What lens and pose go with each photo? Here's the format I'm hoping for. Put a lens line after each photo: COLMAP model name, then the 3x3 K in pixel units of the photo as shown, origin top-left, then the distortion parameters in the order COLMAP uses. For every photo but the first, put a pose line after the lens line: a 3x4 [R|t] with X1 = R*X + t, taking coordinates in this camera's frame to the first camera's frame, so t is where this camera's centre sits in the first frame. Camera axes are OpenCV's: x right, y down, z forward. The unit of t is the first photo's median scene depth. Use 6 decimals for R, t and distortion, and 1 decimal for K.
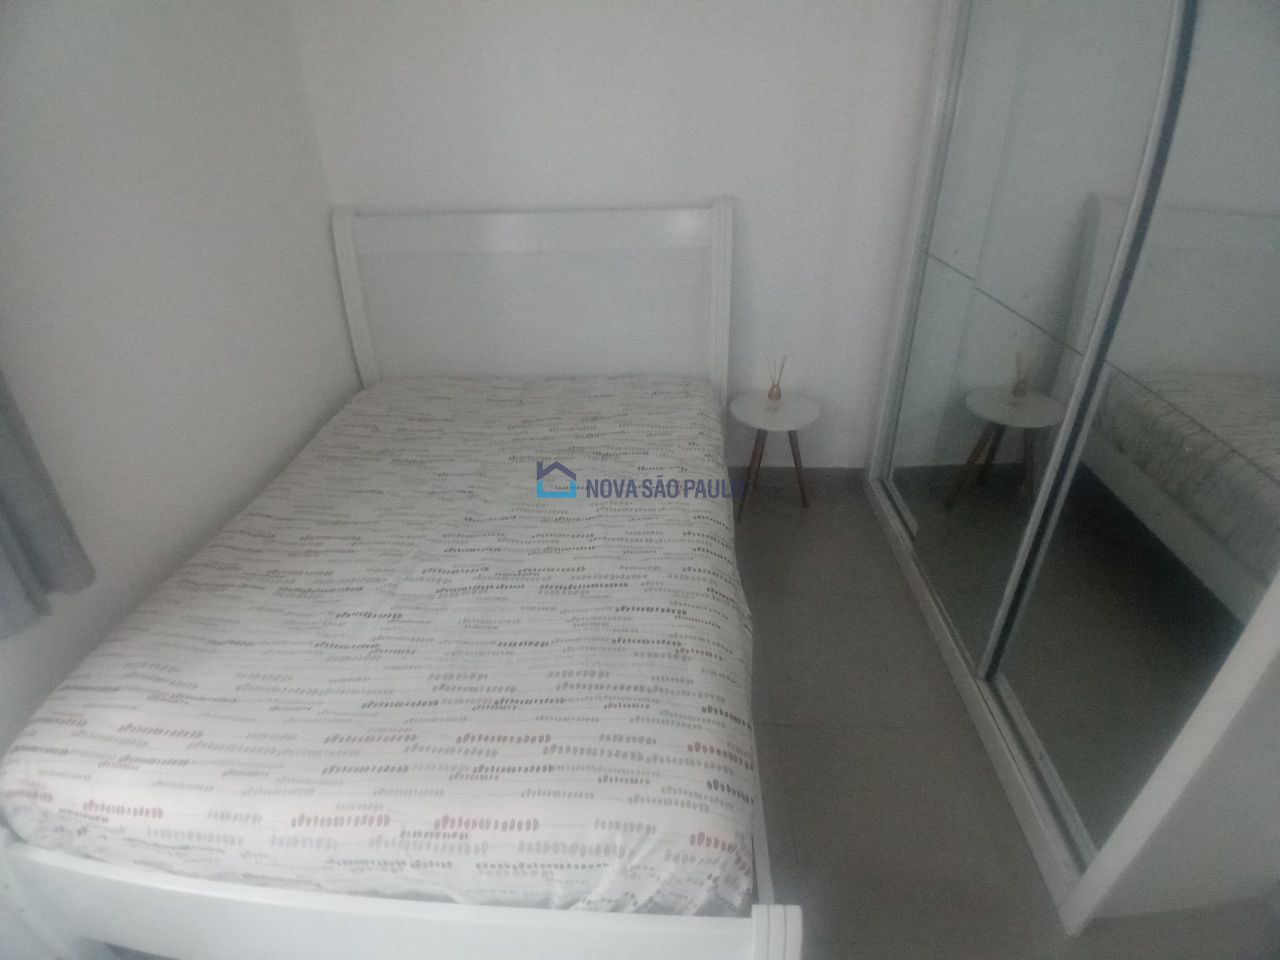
lens RADIAL K [[638.5, 0, 640.0], [0, 638.5, 480.0], [0, 0, 1]] dist [0.009550, -0.049612]
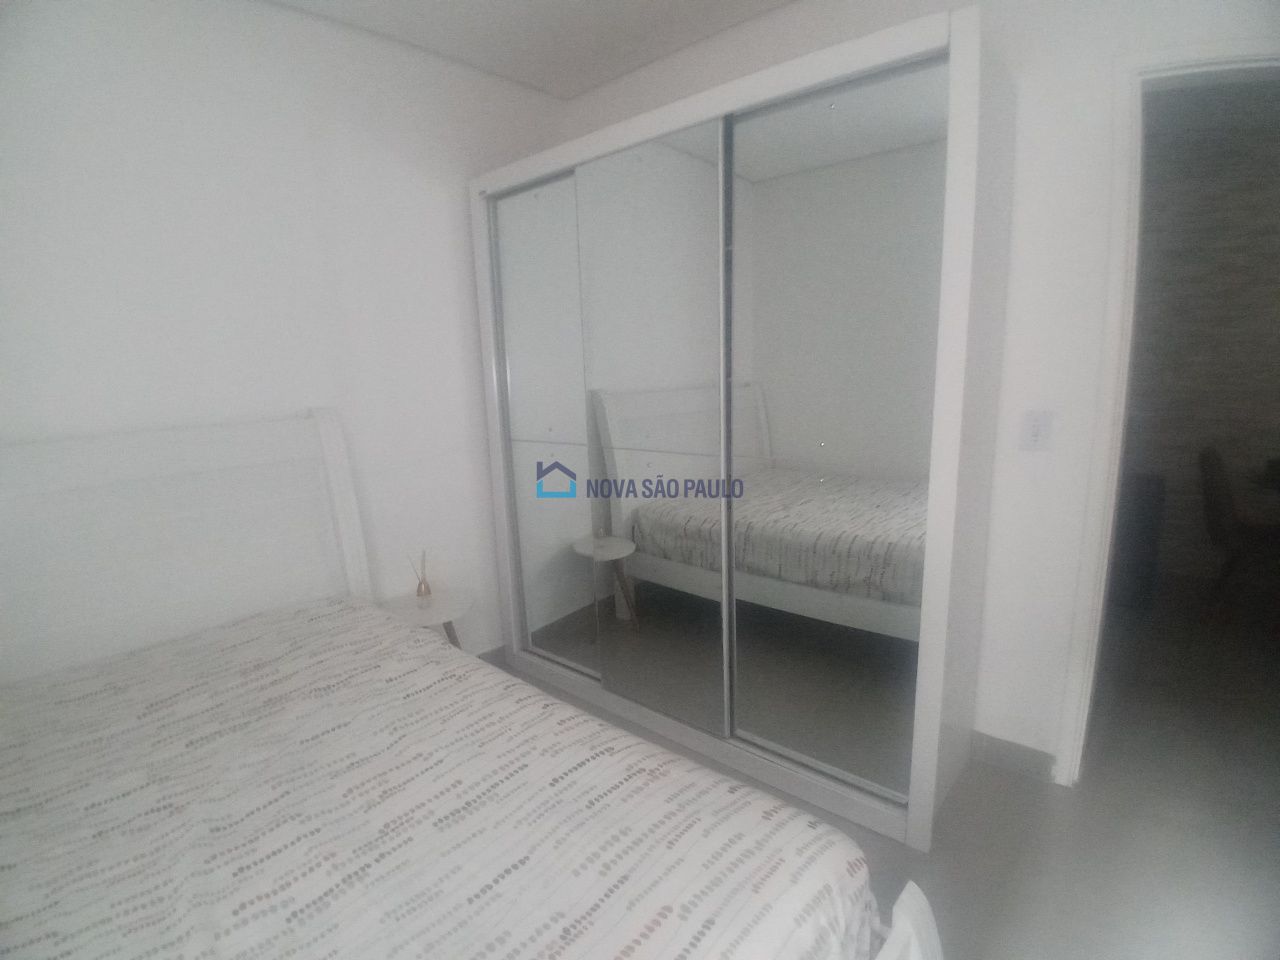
lens RADIAL K [[638.5, 0, 640.0], [0, 638.5, 480.0], [0, 0, 1]] dist [0.009550, -0.049612]
pose [[0.622572, -0.127771, 0.772061, -0.516610], [0.413396, 0.891386, -0.185835, 0.048889], [-0.664460, 0.434863, 0.607772, 0.235791]]
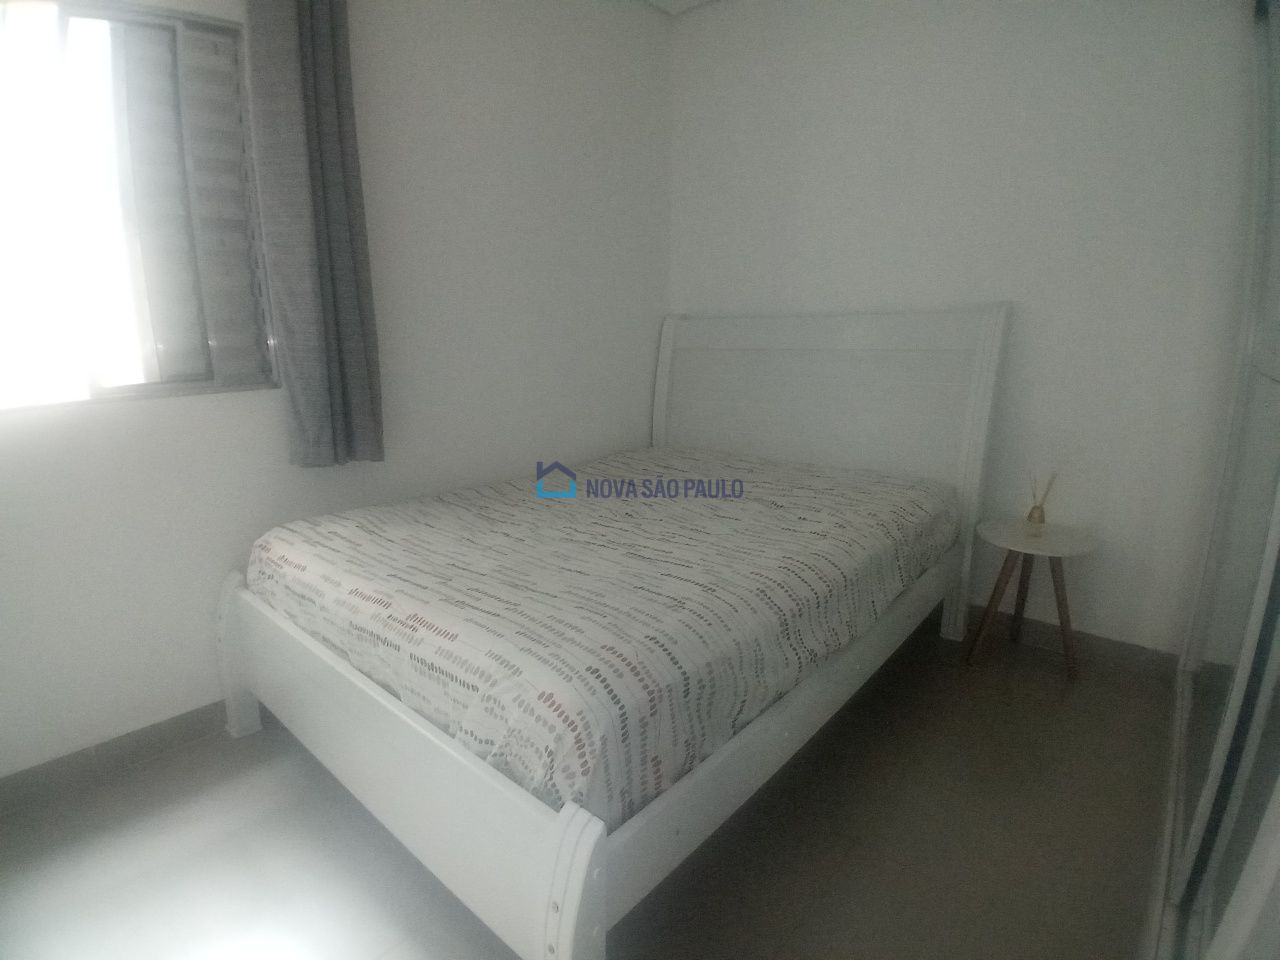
lens RADIAL K [[638.5, 0, 640.0], [0, 638.5, 480.0], [0, 0, 1]] dist [0.009550, -0.049612]
pose [[0.789513, 0.157555, -0.593166, 0.496223], [-0.325507, 0.926850, -0.187068, 0.250609], [0.520302, 0.340773, 0.783045, 0.104979]]
